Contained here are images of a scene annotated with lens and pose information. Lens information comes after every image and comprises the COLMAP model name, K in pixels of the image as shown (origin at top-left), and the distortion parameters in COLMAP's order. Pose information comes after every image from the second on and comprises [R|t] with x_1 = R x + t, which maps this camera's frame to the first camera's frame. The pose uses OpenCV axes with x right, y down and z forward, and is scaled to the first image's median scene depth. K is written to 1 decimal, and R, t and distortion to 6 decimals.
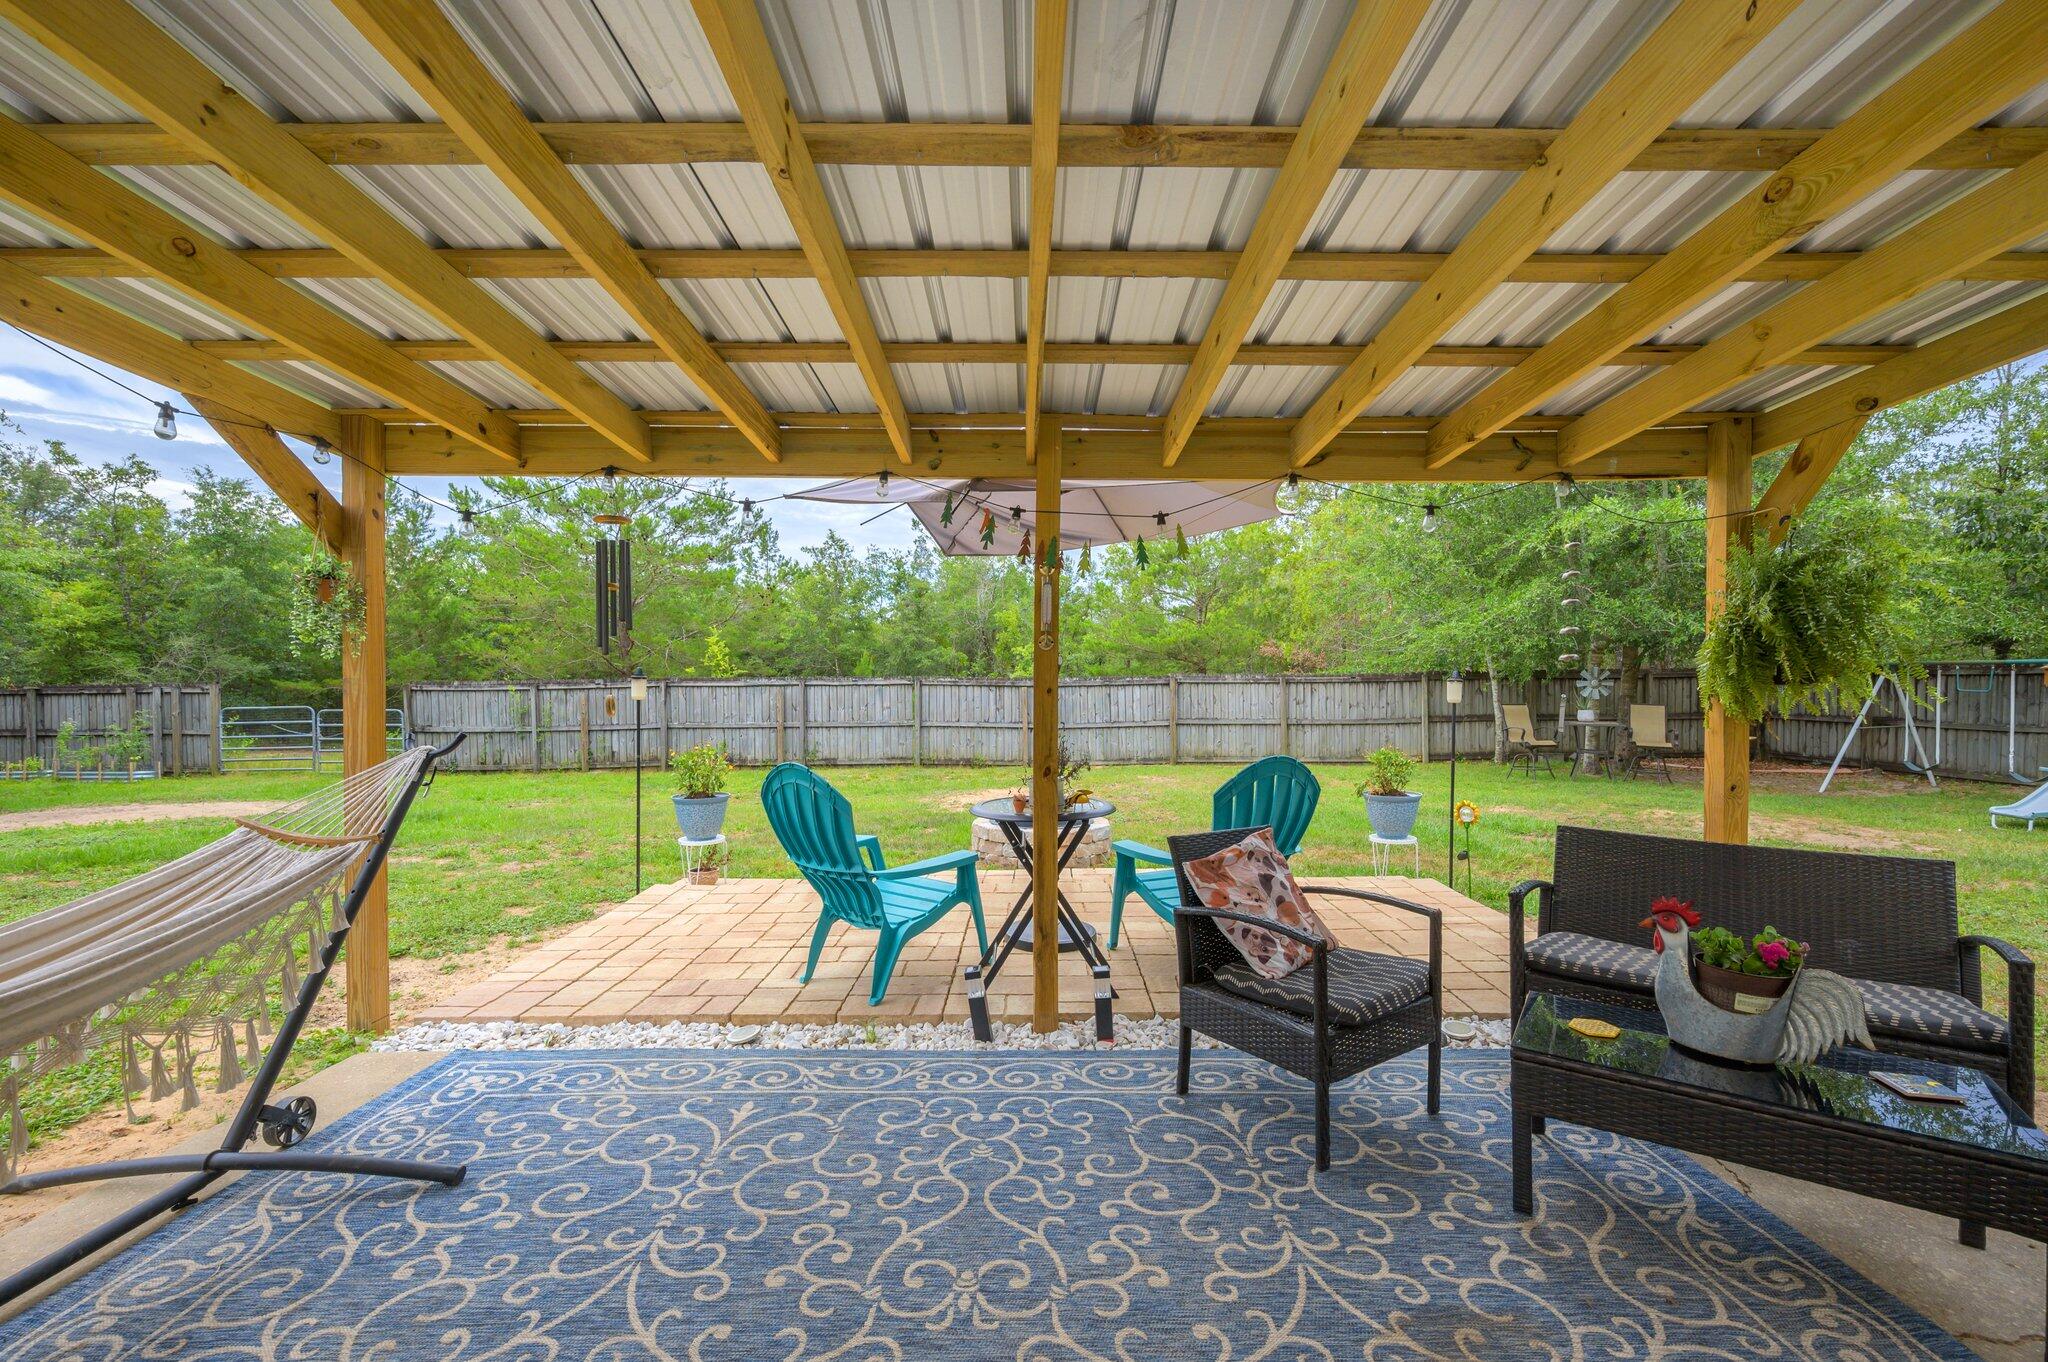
lens RADIAL K [[805.8, 0, 1025.3], [0, 805.8, 709.4], [0, 0, 1]] dist [-0.000570, -0.000107]
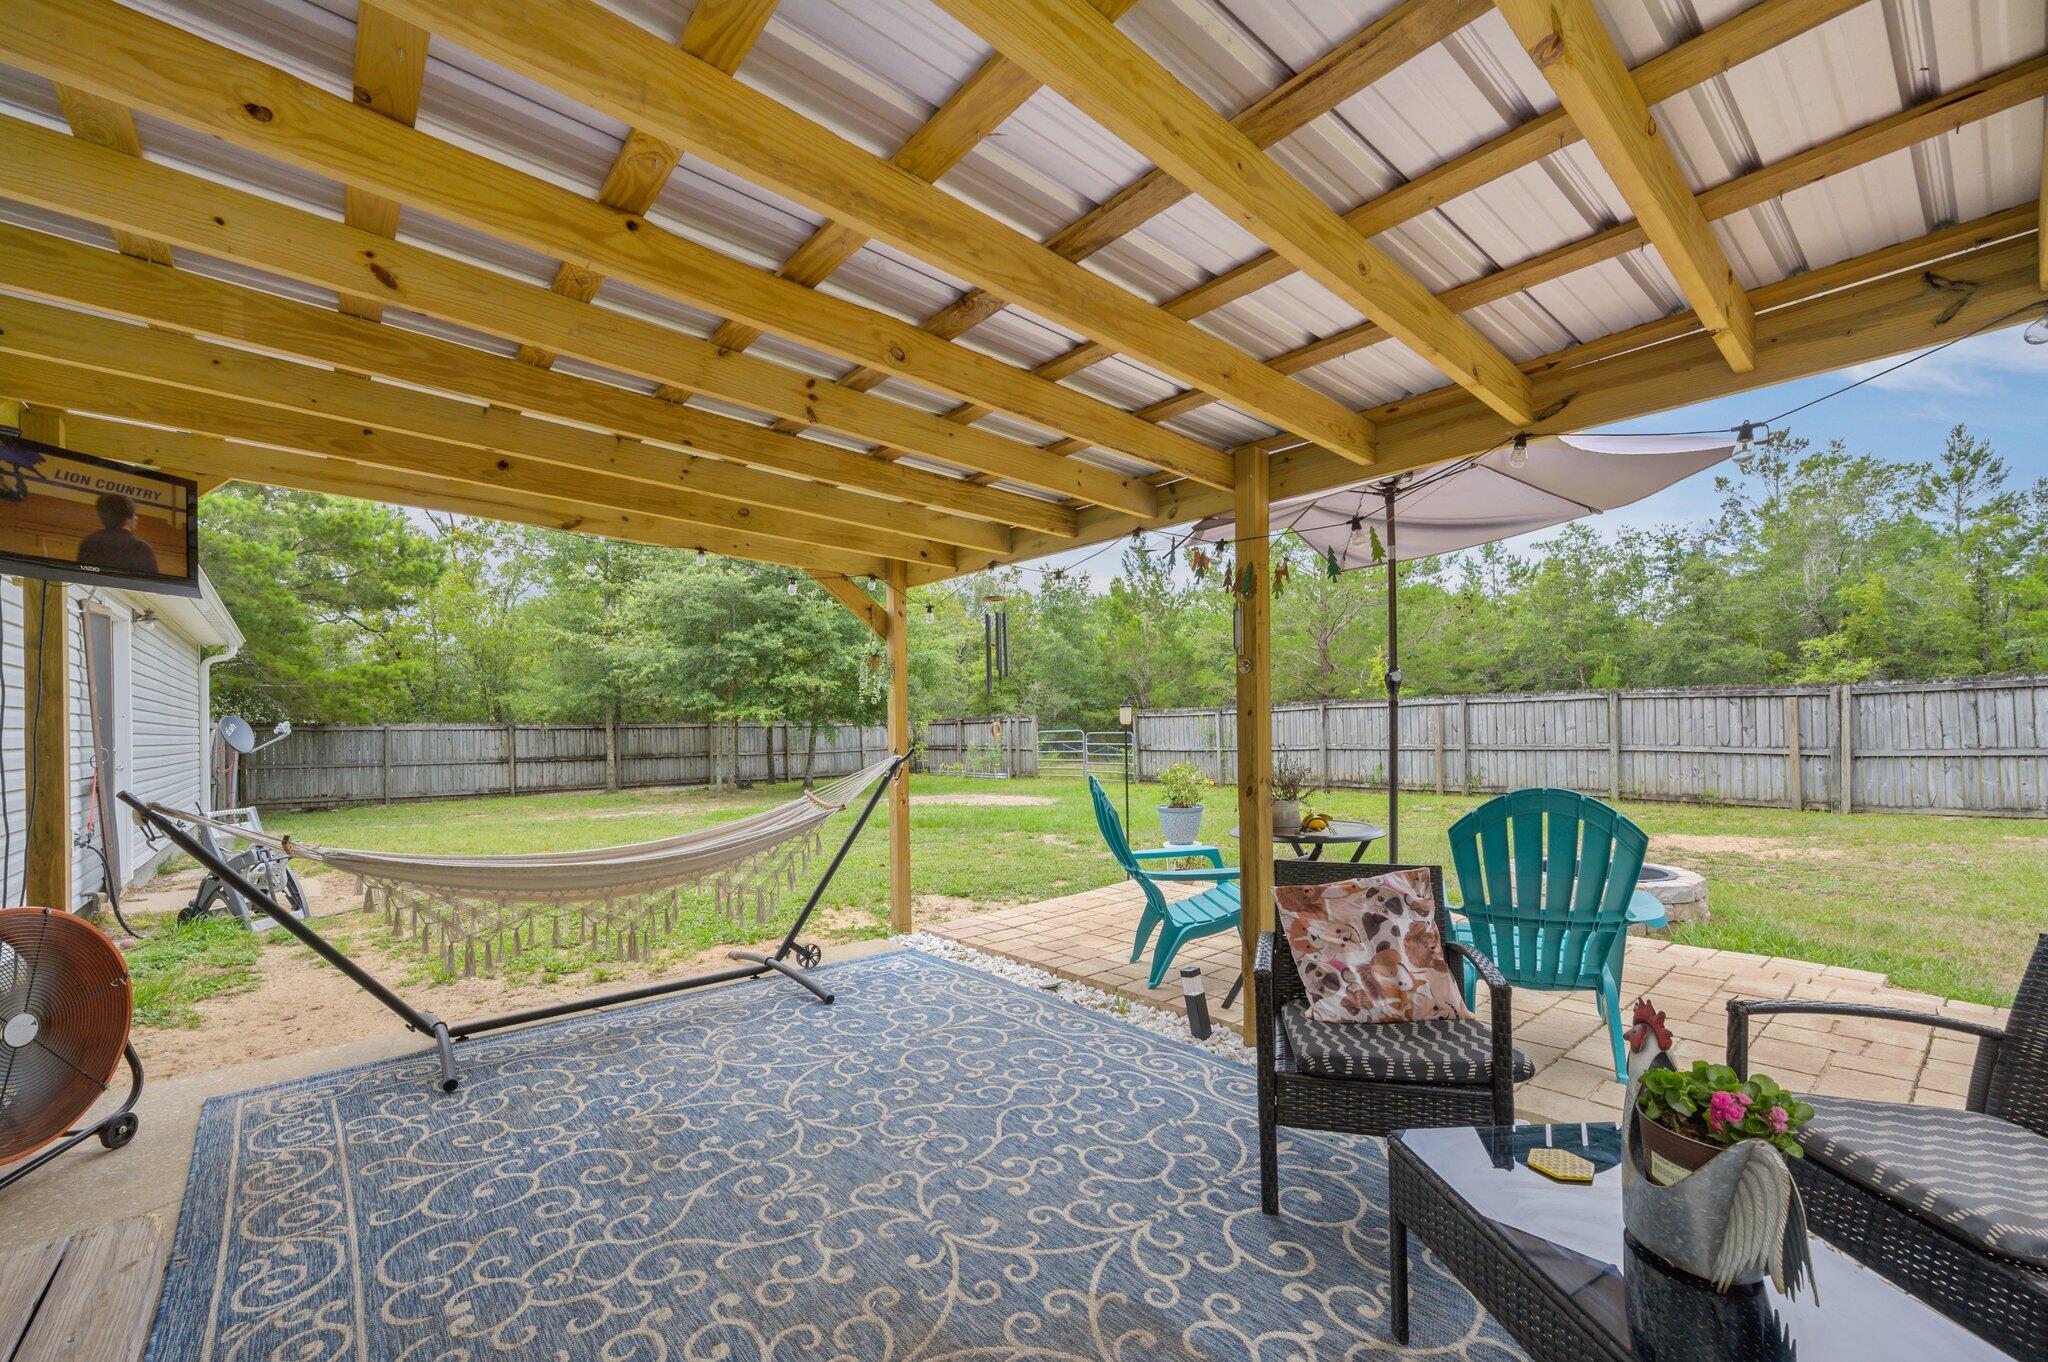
lens RADIAL K [[817.1, 0, 1011.7], [0, 817.1, 712.5], [0, 0, 1]] dist [0.001538, 0.000023]
pose [[0.655232, -0.021816, -0.755112, 0.147627], [0.004689, 0.999681, -0.024814, 0.000182], [0.755413, 0.012718, 0.655126, 0.020508]]
